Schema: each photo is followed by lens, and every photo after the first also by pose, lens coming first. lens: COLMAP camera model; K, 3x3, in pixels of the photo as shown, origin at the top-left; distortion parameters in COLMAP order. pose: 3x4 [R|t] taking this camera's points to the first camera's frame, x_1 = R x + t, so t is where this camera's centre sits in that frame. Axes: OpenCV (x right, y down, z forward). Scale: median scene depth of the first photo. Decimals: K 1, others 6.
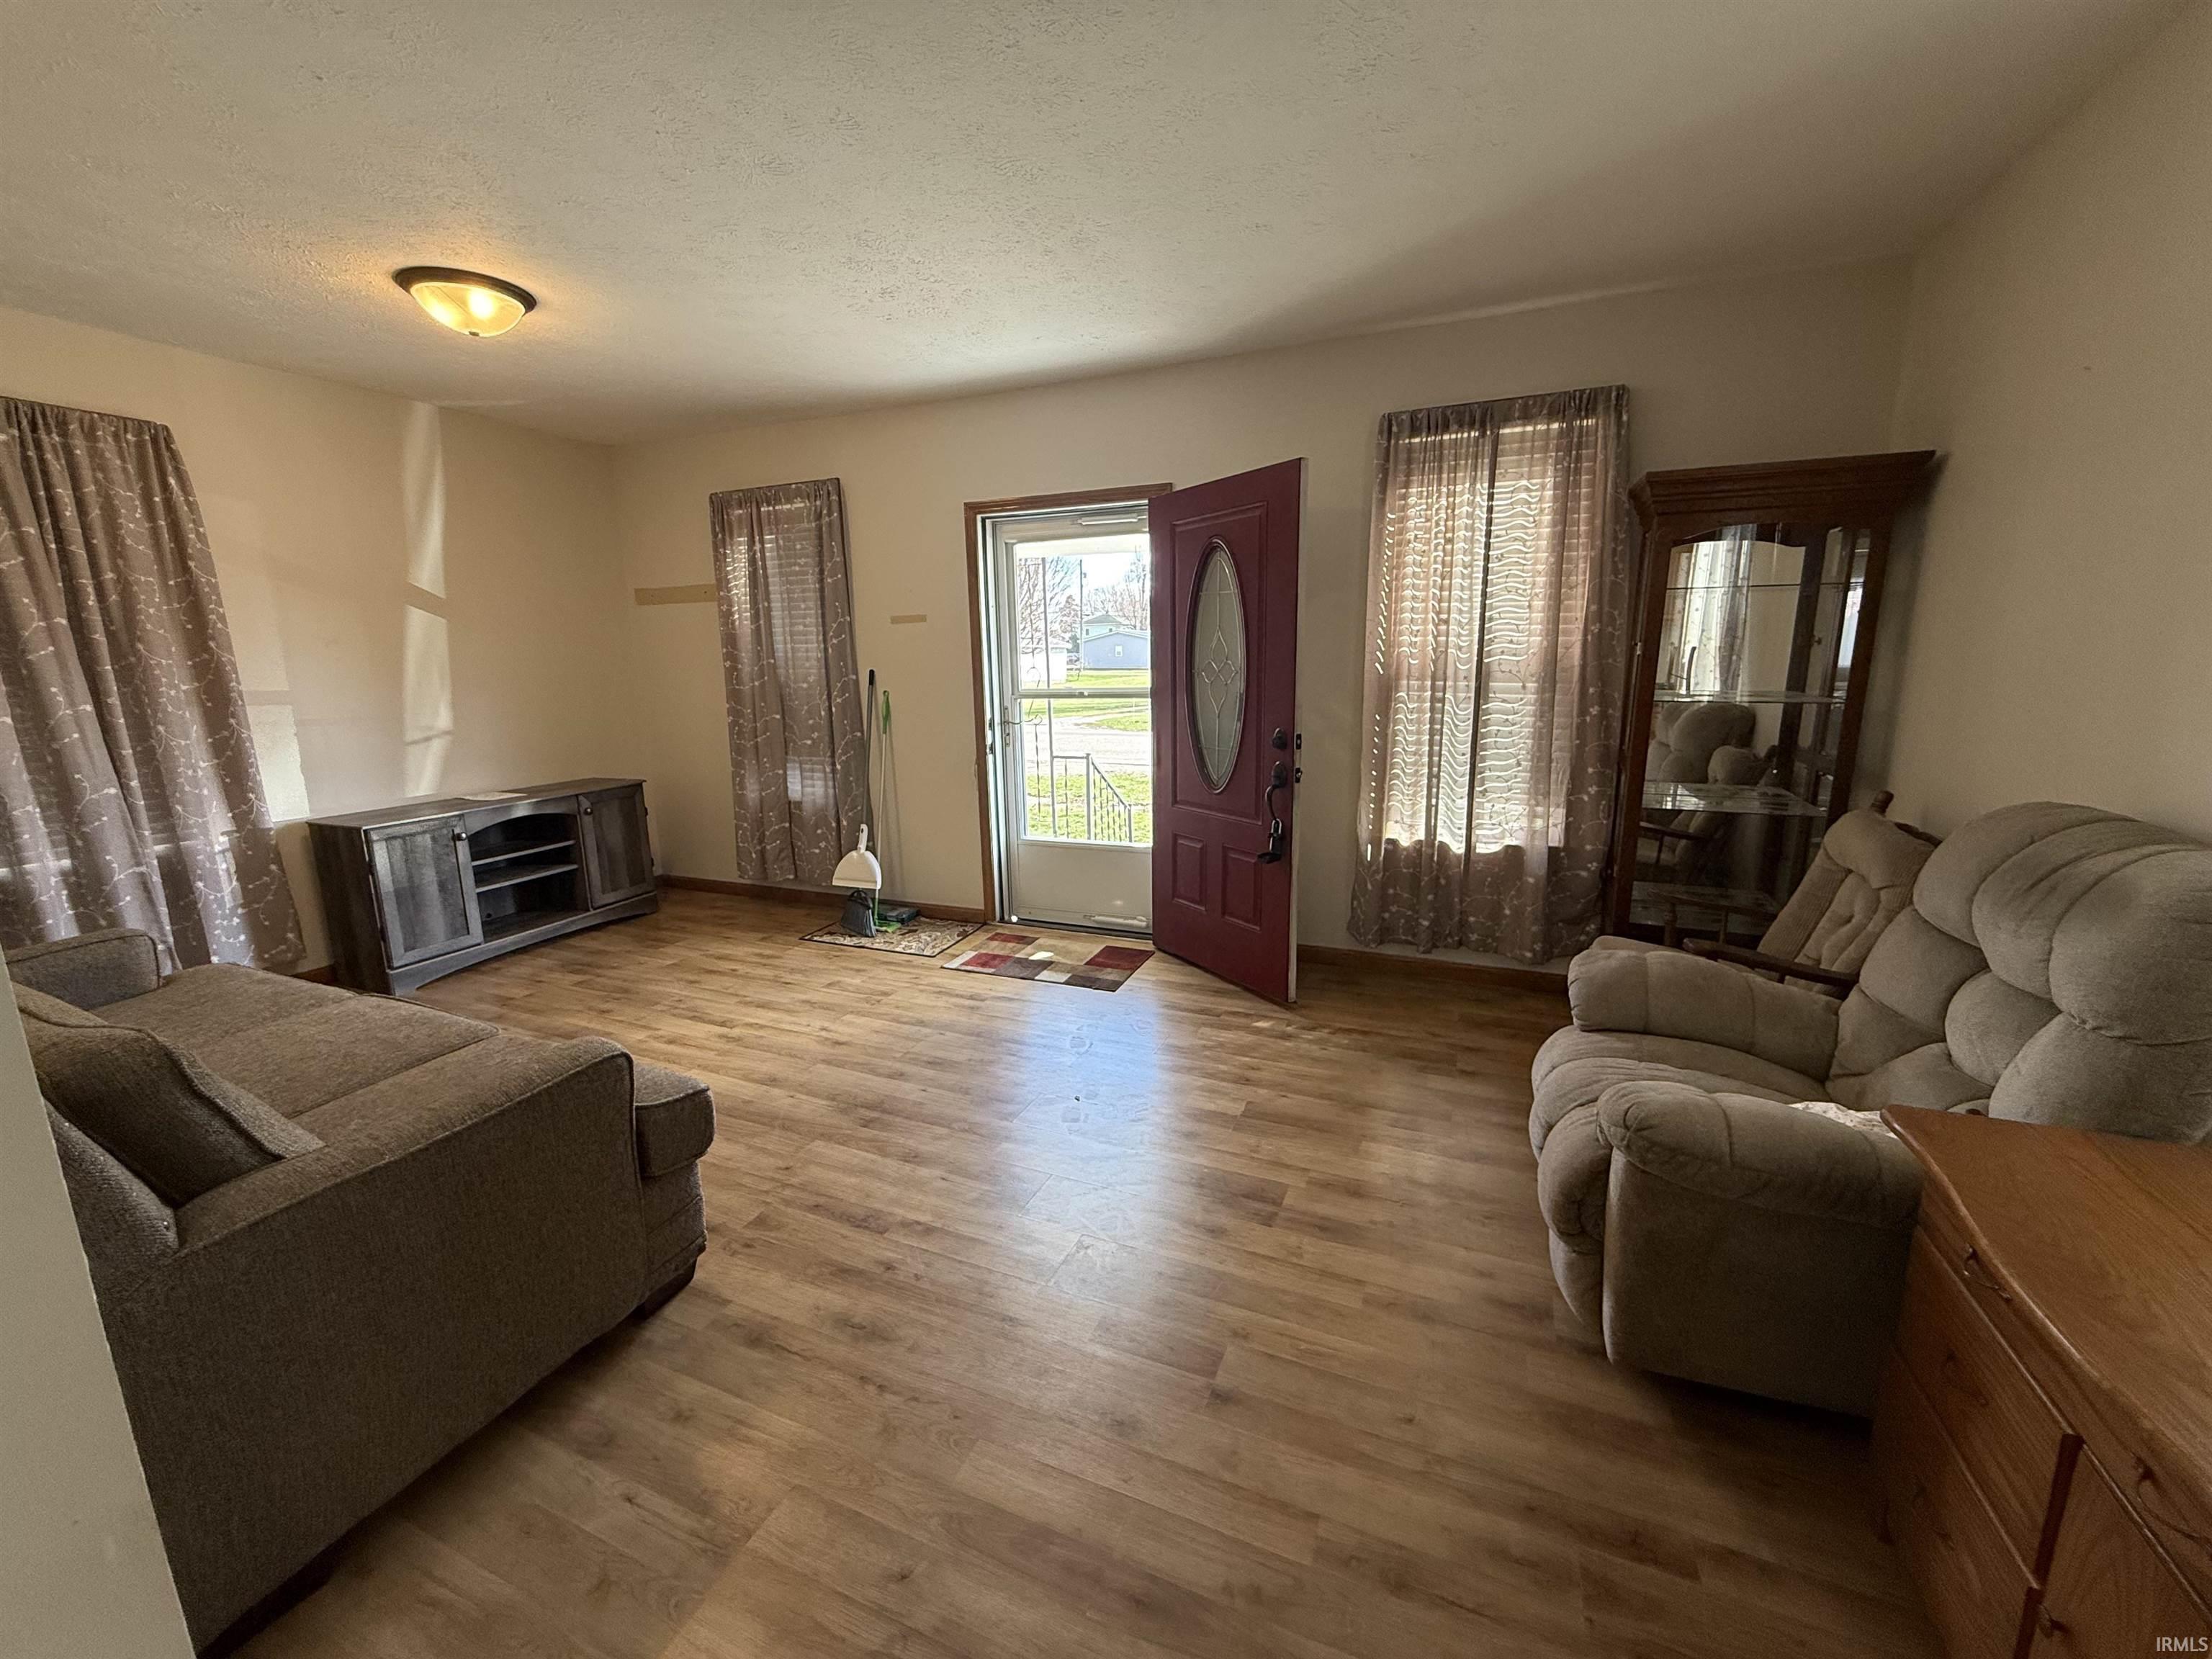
lens RADIAL K [[871.1, 0, 1106.0], [0, 871.1, 829.5], [0, 0, 1]] dist [-0.000380, -0.000073]
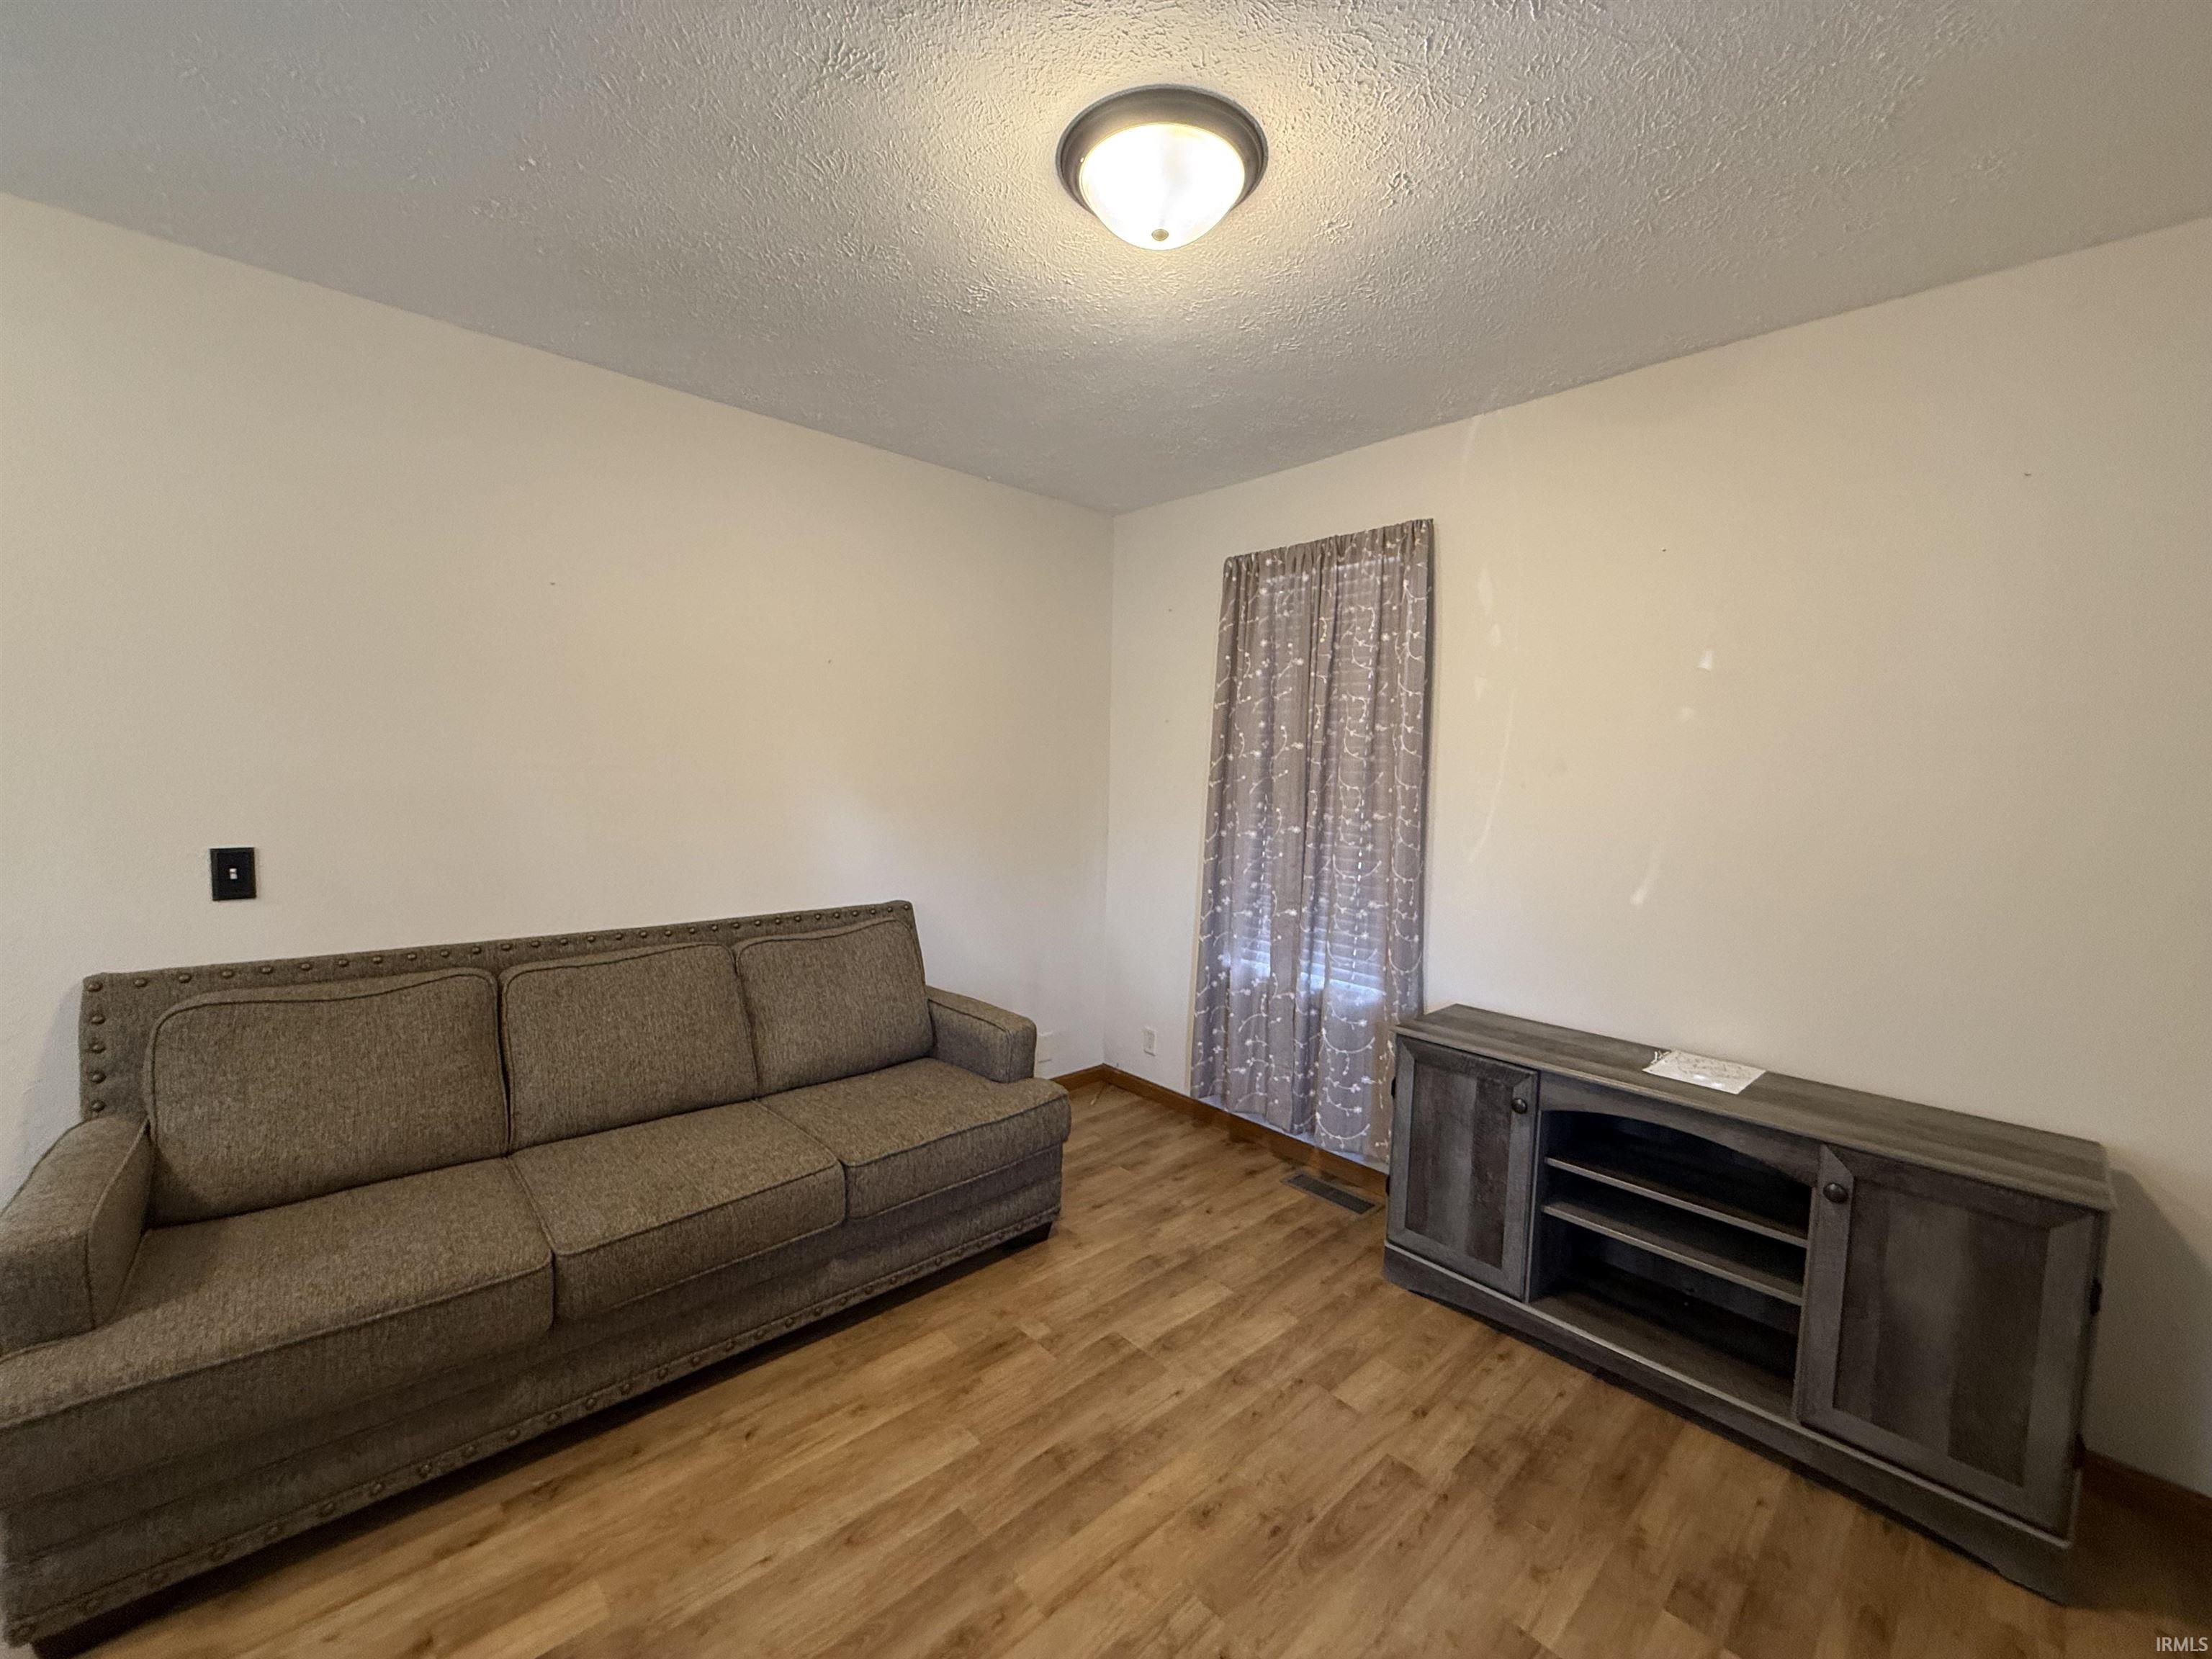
lens RADIAL K [[871.1, 0, 1106.0], [0, 871.1, 829.5], [0, 0, 1]] dist [-0.000380, -0.000073]
pose [[-0.409910, 0.061574, -0.910045, -0.119708], [-0.200661, 0.967189, 0.155824, -0.194952], [0.889780, 0.246484, -0.384105, 0.908940]]
